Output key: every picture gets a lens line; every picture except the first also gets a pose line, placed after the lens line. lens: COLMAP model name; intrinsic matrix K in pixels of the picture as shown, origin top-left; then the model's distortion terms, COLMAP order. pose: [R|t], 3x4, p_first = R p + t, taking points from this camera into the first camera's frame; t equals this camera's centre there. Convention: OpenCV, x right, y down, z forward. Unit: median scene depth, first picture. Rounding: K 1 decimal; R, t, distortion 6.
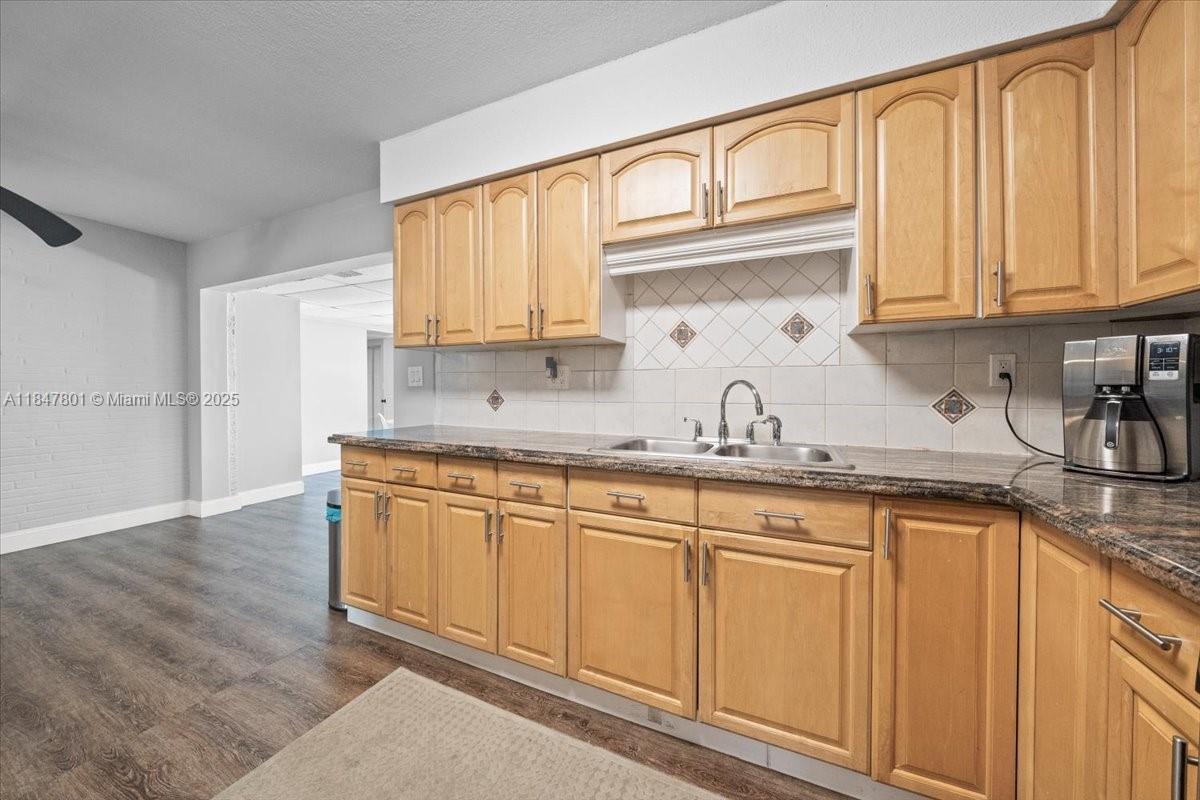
lens RADIAL K [[423.6, 0, 587.0], [0, 423.6, 393.2], [0, 0, 1]] dist [-0.007470, 0.000129]
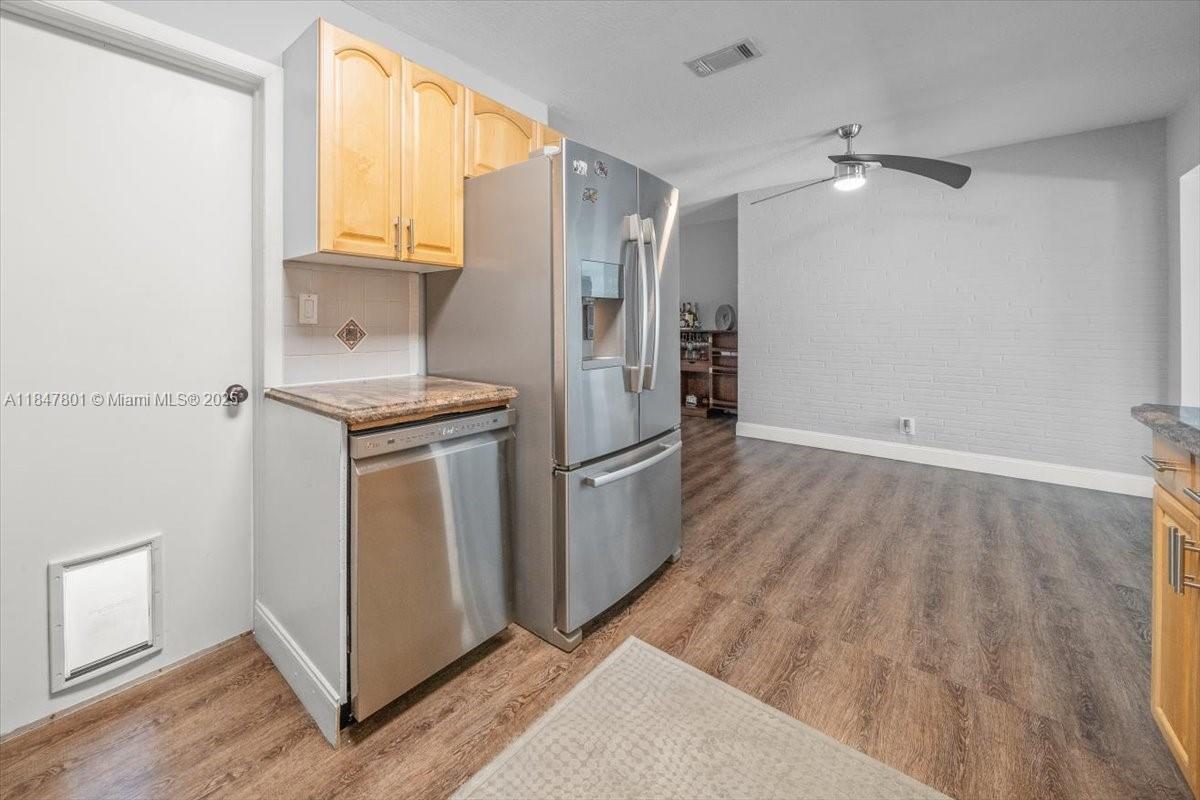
lens RADIAL K [[467.2, 0, 527.9], [0, 467.2, 326.3], [0, 0, 1]] dist [-0.012776, 0.000325]
pose [[-0.306637, 0.002911, -0.951822, 0.259129], [-0.004547, 0.999979, 0.004524, -0.005559], [0.951816, 0.005715, -0.306617, 0.466750]]
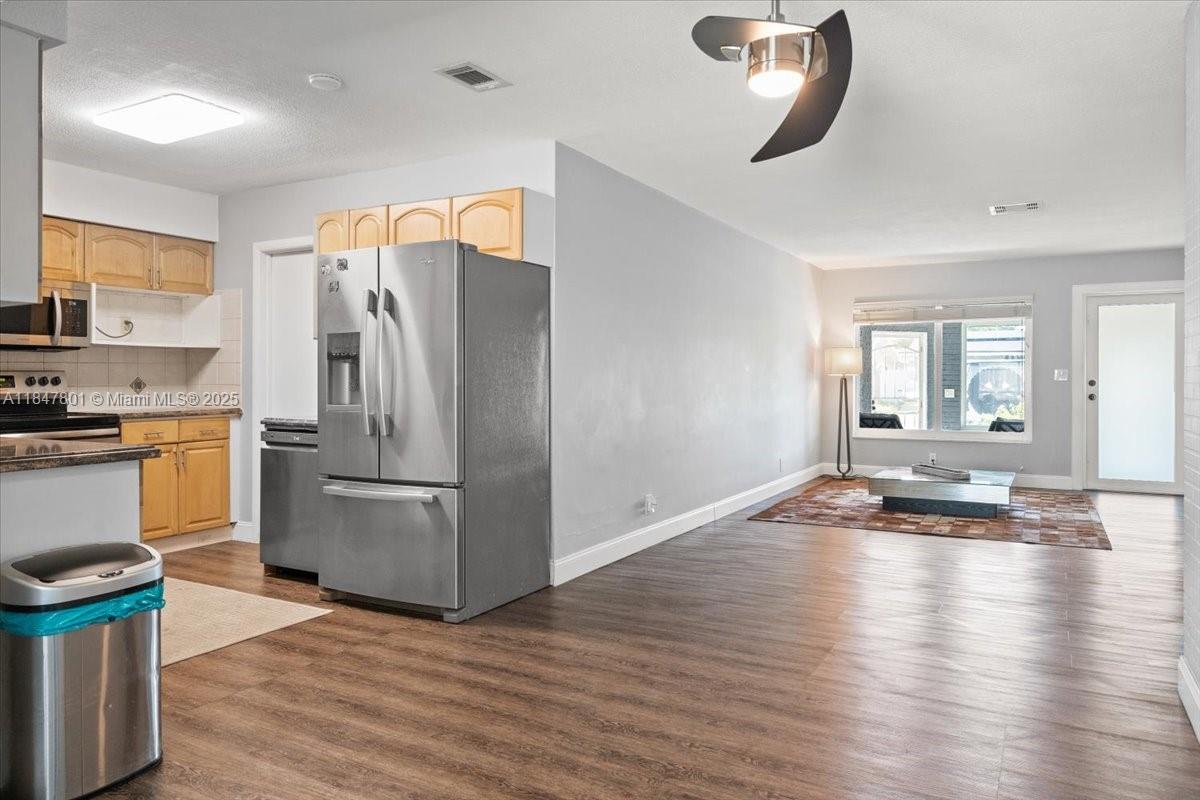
lens RADIAL K [[794.0, 0, 609.1], [0, 794.0, 381.2], [0, 0, 1]] dist [0.000032, -0.002242]
pose [[-0.999137, -0.003457, 0.041381, -1.622897], [-0.003056, 0.999948, 0.009761, -0.040668], [-0.041413, 0.009626, -0.999096, 2.631158]]
